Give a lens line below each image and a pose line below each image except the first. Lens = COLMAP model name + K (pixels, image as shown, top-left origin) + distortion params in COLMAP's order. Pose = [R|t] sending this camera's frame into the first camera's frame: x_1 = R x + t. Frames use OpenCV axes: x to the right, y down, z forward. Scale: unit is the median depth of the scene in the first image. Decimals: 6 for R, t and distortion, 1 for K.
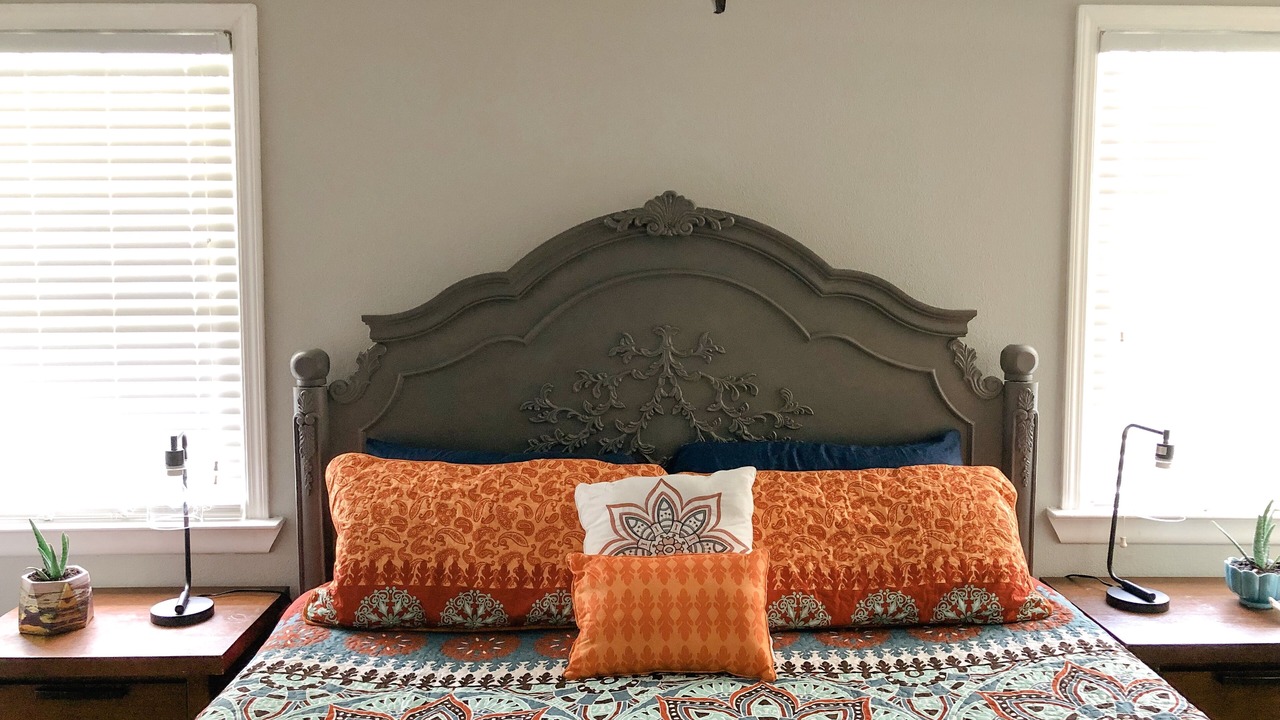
lens RADIAL K [[1031.4, 0, 646.0], [0, 1031.4, 351.5], [0, 0, 1]] dist [0.050946, -0.069200]
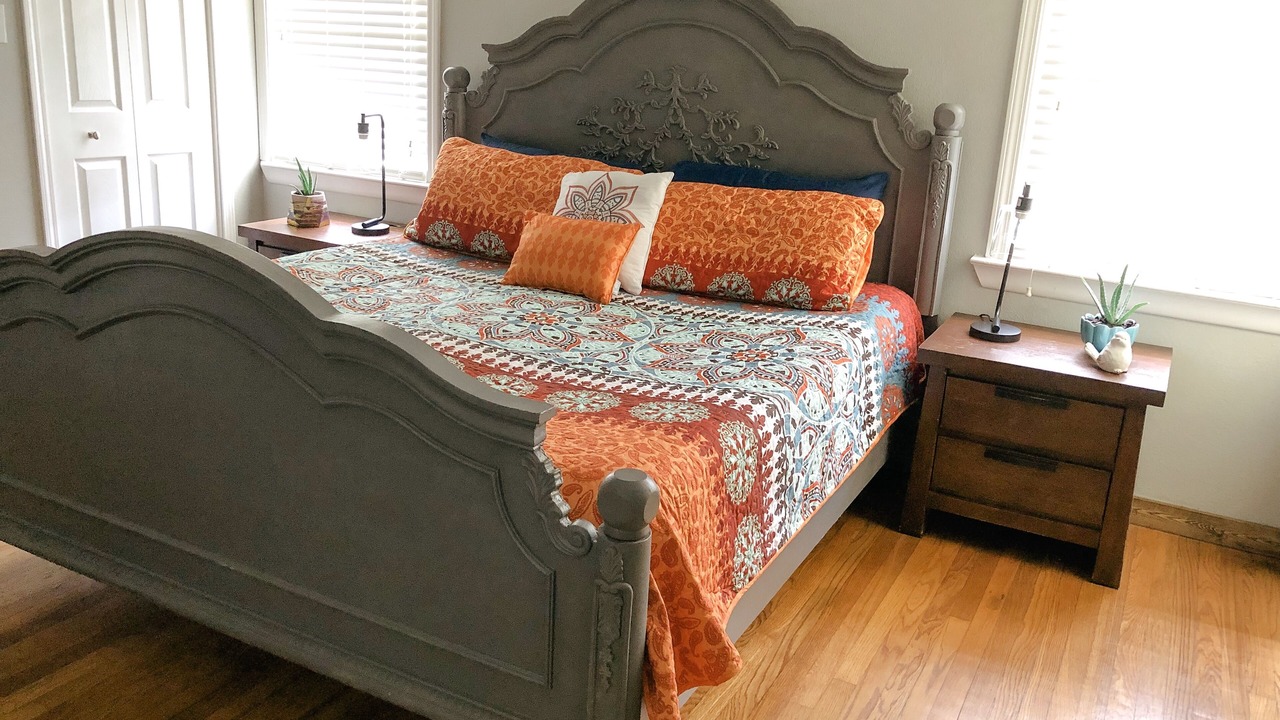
lens RADIAL K [[1031.4, 0, 640.3], [0, 1031.4, 360.6], [0, 0, 1]] dist [0.050946, -0.069200]
pose [[0.870692, 0.193595, -0.452125, 0.723981], [-0.099638, 0.969642, 0.223310, 0.053268], [0.481631, -0.149385, 0.863548, -0.222029]]
